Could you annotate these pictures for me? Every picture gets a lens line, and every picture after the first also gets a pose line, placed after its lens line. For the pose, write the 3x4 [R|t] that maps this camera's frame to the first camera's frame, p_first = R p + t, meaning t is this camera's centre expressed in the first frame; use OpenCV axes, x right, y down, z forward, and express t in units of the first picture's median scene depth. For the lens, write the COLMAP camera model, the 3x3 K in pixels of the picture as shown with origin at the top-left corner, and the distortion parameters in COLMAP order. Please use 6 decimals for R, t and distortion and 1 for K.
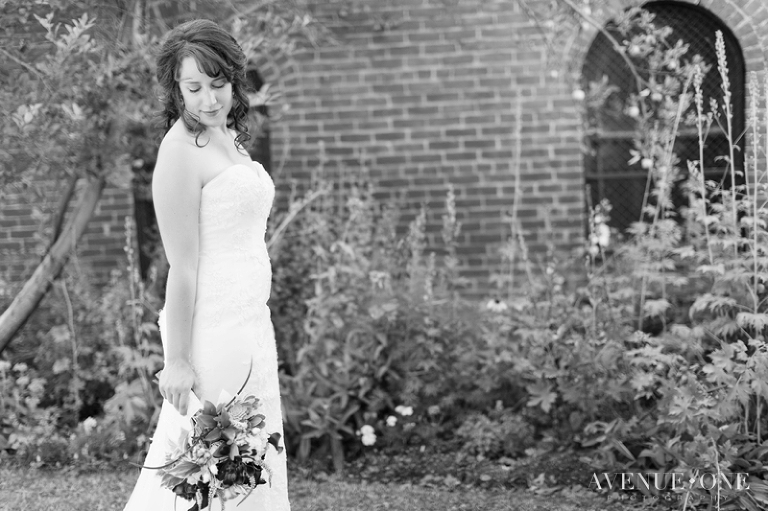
lens RADIAL K [[1086.1, 0, 391.5], [0, 1086.1, 274.1], [0, 0, 1]] dist [0.002099, 0.000000]
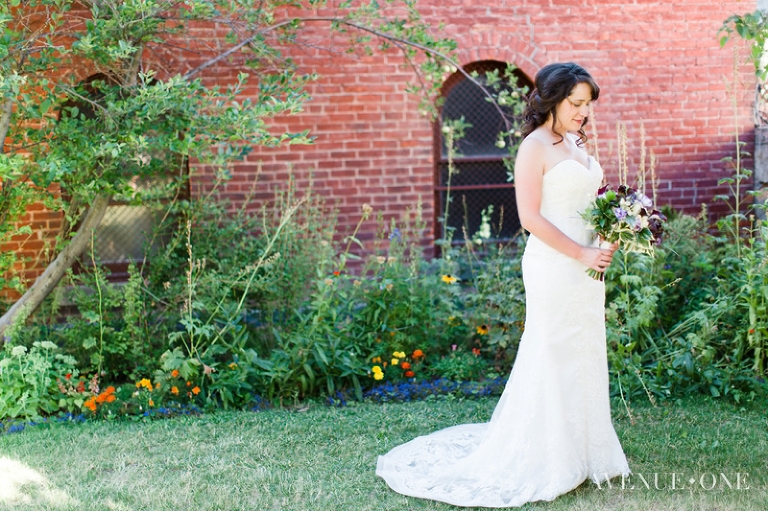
lens RADIAL K [[1086.1, 0, 399.4], [0, 1086.1, 263.8], [0, 0, 1]] dist [0.002099, 0.000000]
pose [[0.938026, -0.024999, 0.345661, -0.396940], [0.030137, 0.999501, -0.009498, 0.016424], [-0.345251, 0.019327, 0.938311, -0.283860]]
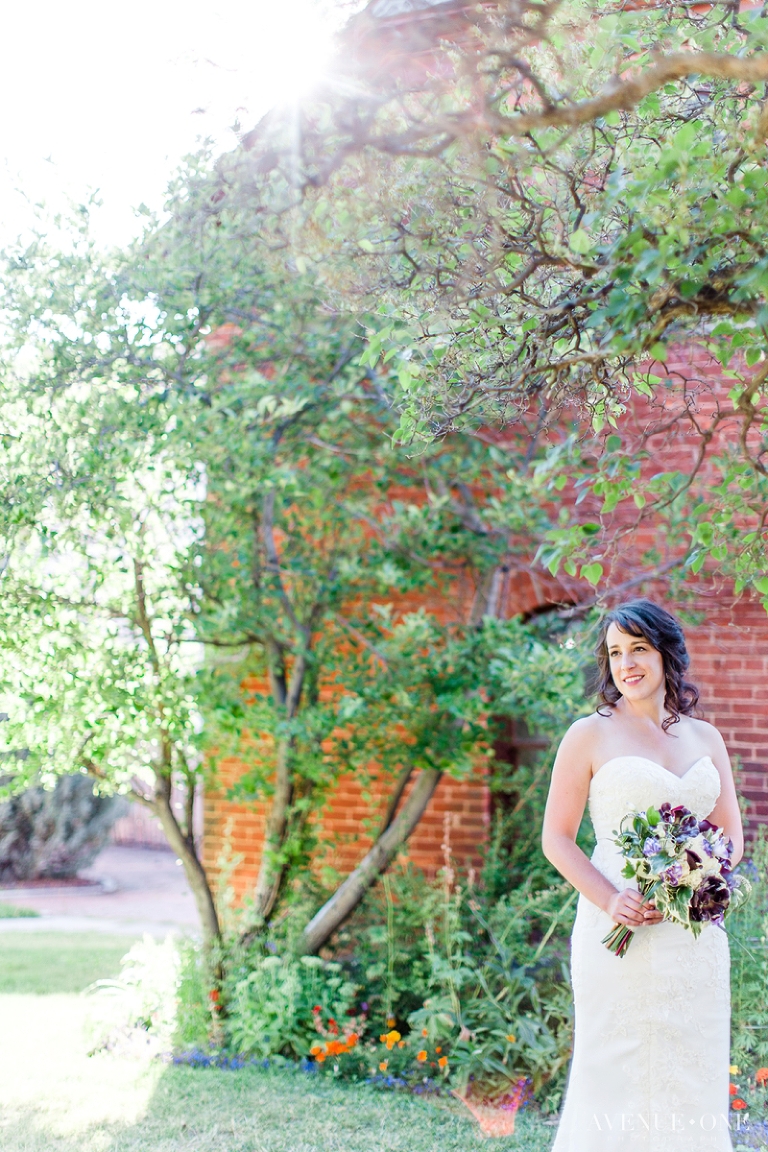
lens RADIAL K [[1629.2, 0, 380.8], [0, 1629.2, 574.4], [0, 0, 1]] dist [0.002099, 0.000000]
pose [[0.936153, 0.040257, -0.349280, 0.158434], [-0.106224, 0.979384, -0.171824, -0.005998], [0.335162, 0.197956, 0.921130, -0.307581]]
